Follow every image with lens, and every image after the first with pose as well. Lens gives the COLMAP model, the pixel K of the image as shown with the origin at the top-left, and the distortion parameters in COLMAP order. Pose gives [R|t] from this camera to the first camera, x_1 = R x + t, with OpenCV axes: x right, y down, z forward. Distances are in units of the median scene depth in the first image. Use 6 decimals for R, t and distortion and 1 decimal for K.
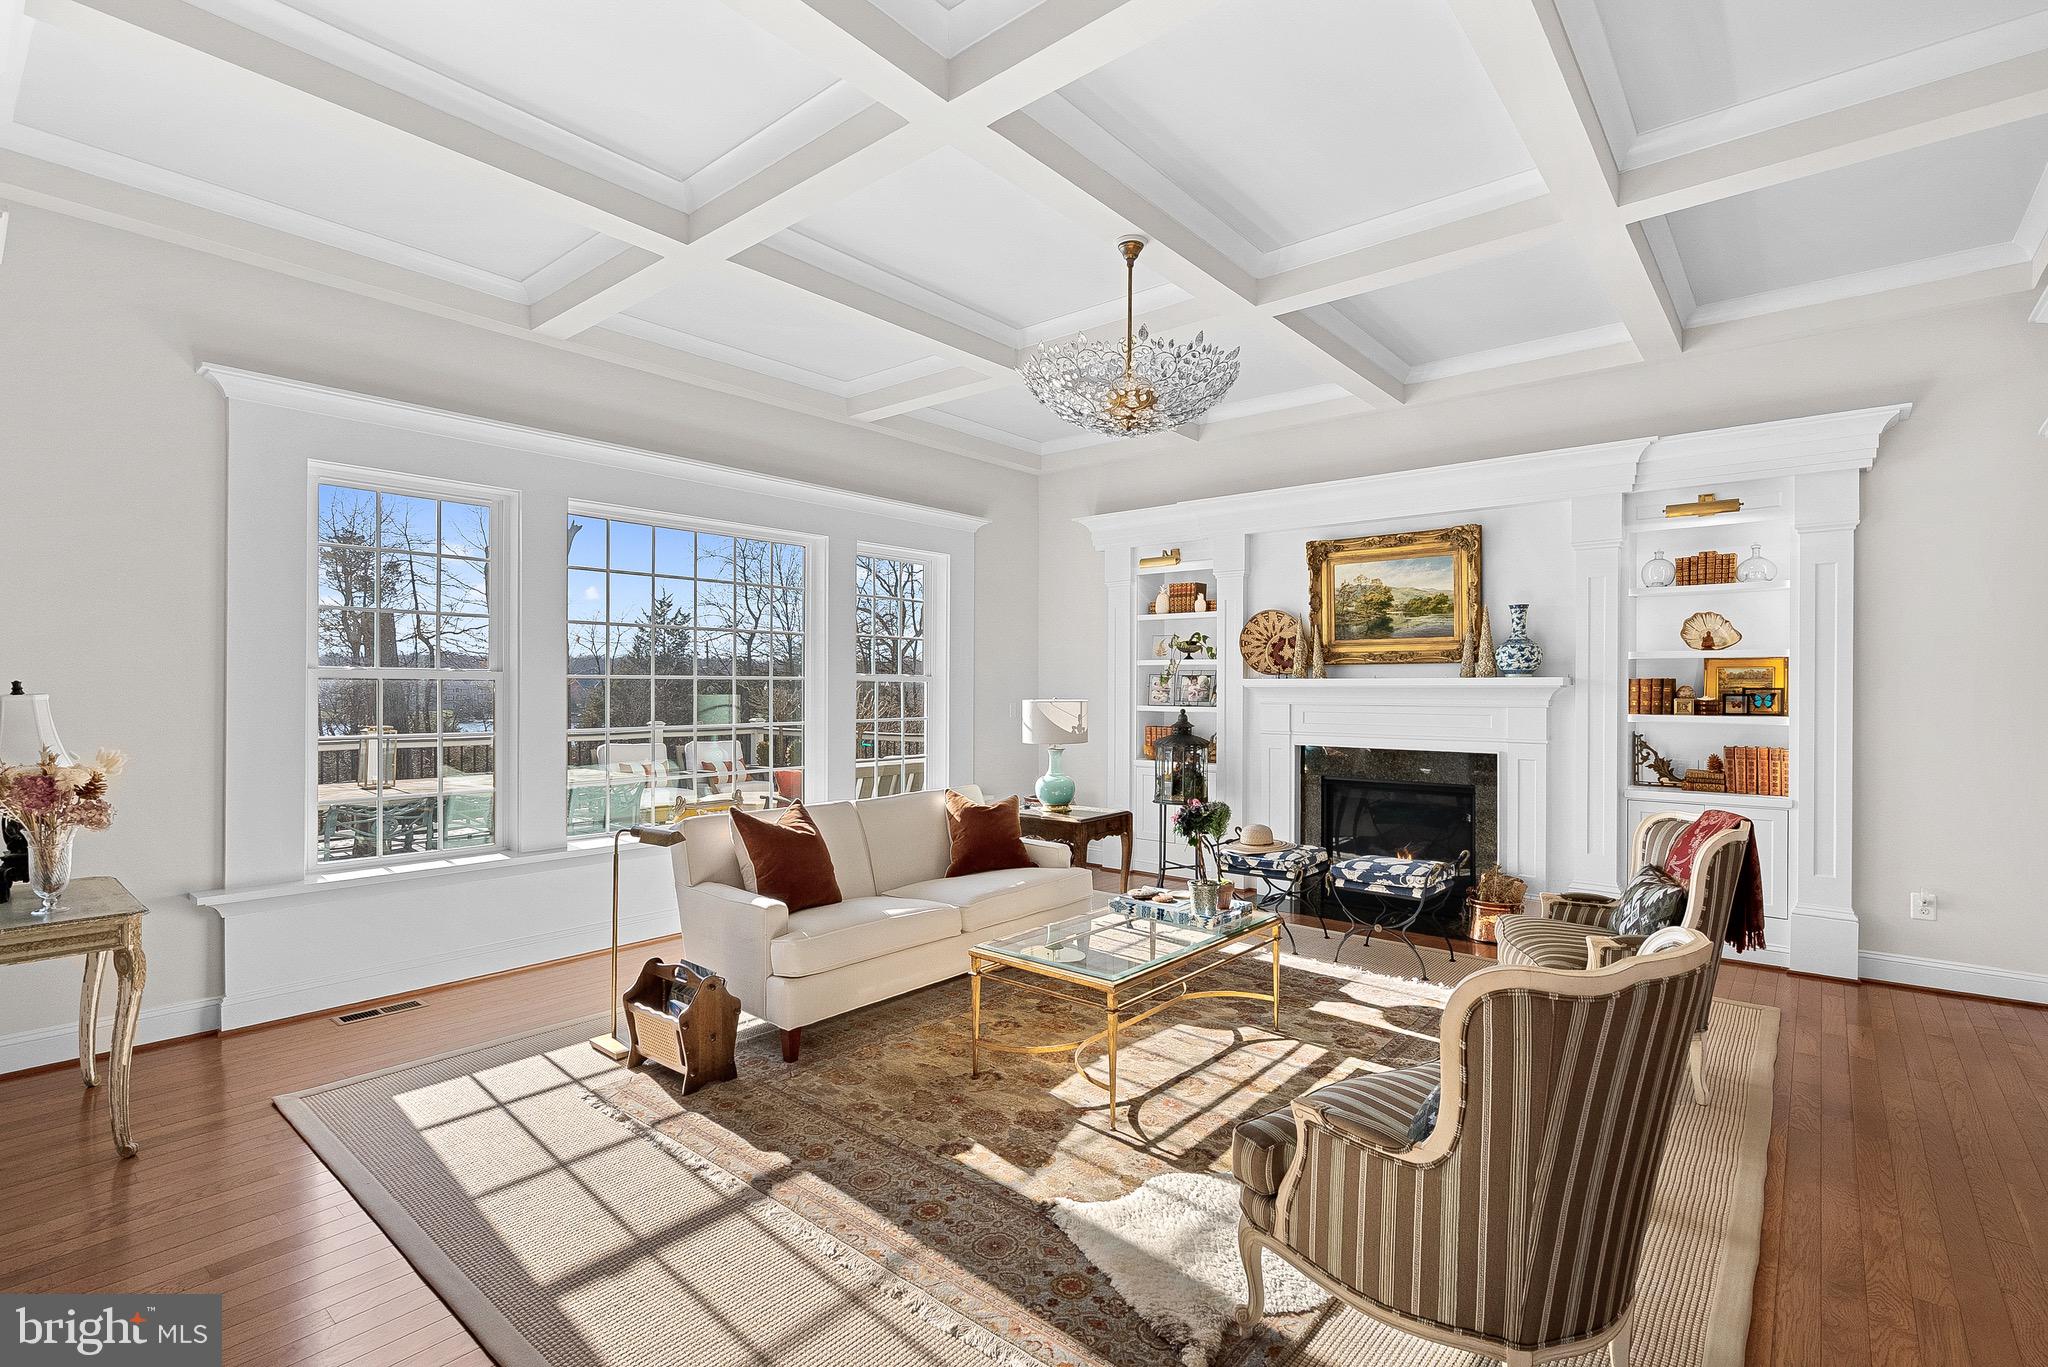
lens RADIAL K [[953.5, 0, 1024.0], [0, 953.5, 683.5], [0, 0, 1]] dist [0.001718, 0.000099]
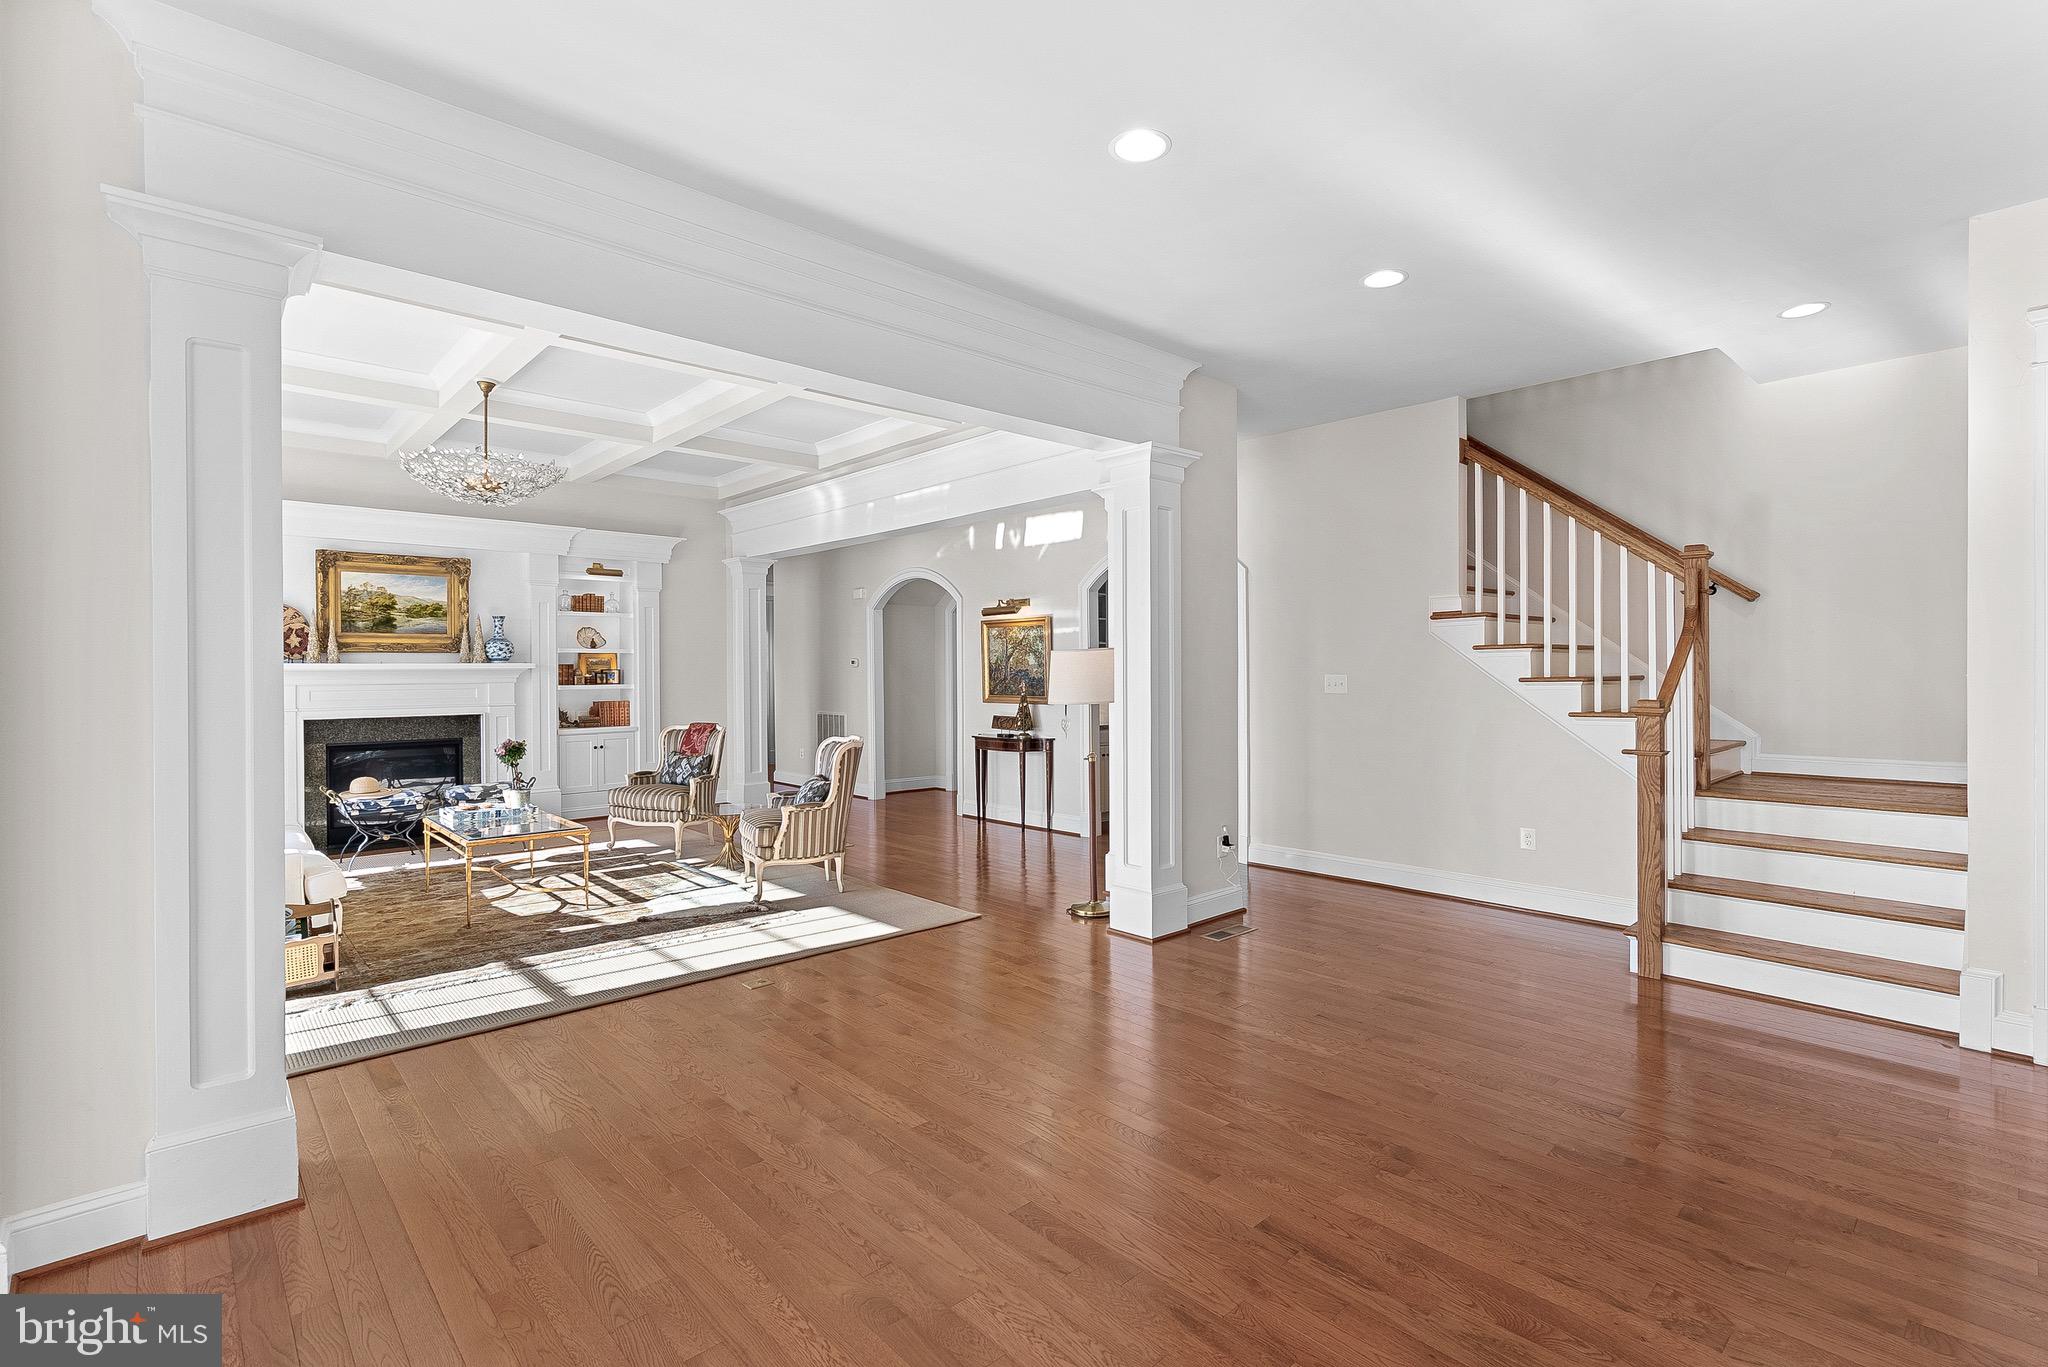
lens RADIAL K [[953.5, 0, 1024.0], [0, 953.5, 683.5], [0, 0, 1]] dist [0.001718, 0.000099]
pose [[0.132597, -0.016418, 0.991034, -0.871971], [0.002576, 0.999865, 0.016220, 0.003418], [-0.991167, 0.000402, 0.132621, -0.043457]]
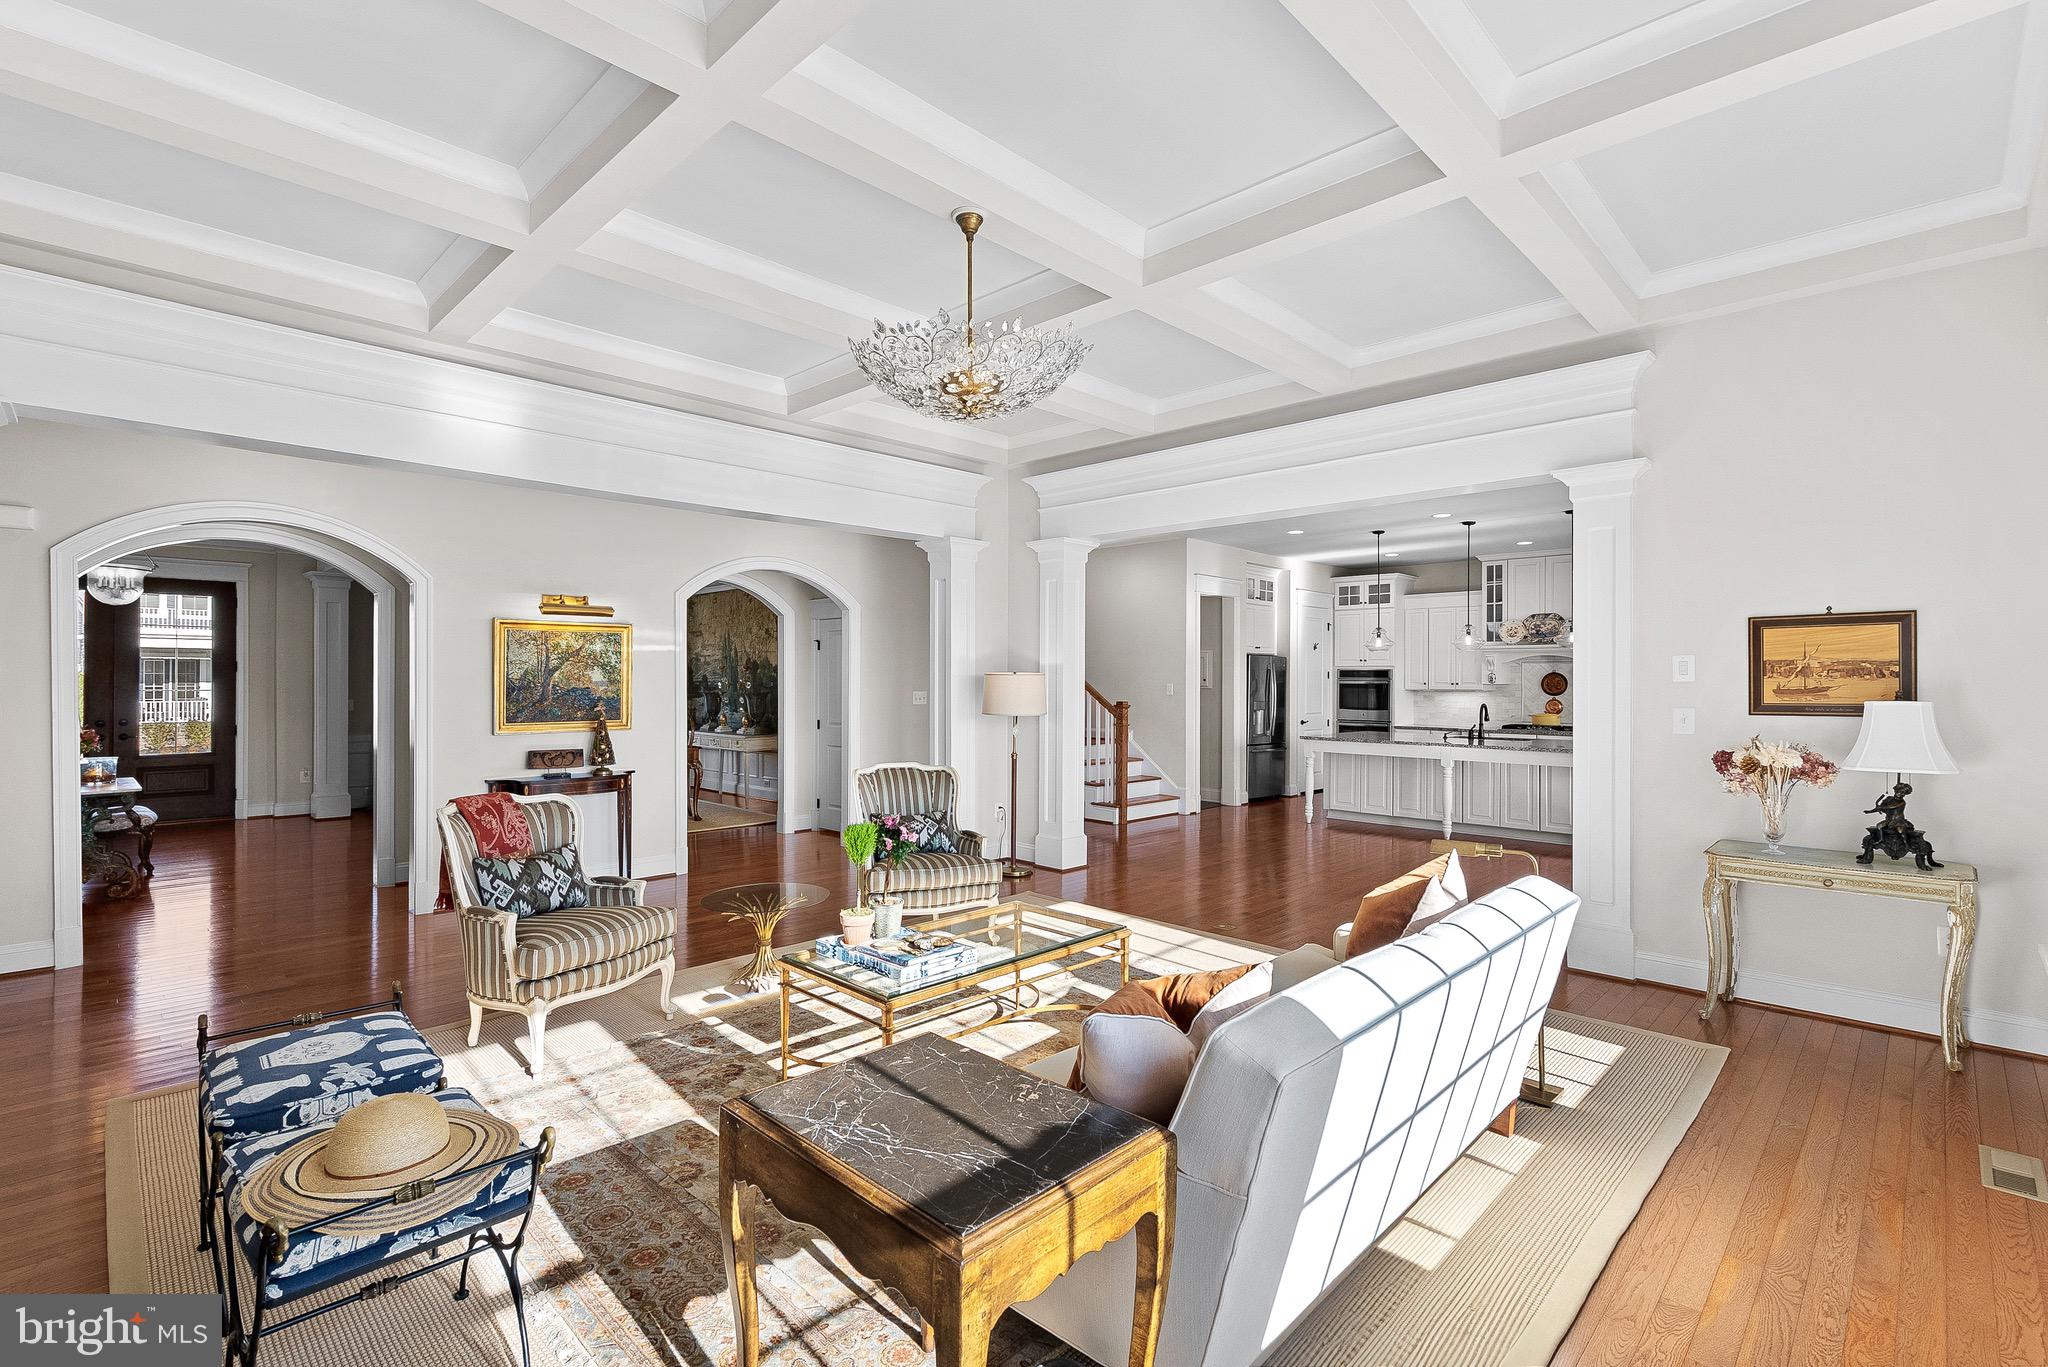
lens RADIAL K [[953.5, 0, 1024.0], [0, 953.5, 683.5], [0, 0, 1]] dist [0.001718, 0.000099]
pose [[-0.997771, -0.002626, 0.066675, -0.003913], [-0.002811, 0.999992, -0.002682, 0.002361], [-0.066667, -0.002863, -0.997771, 1.282894]]
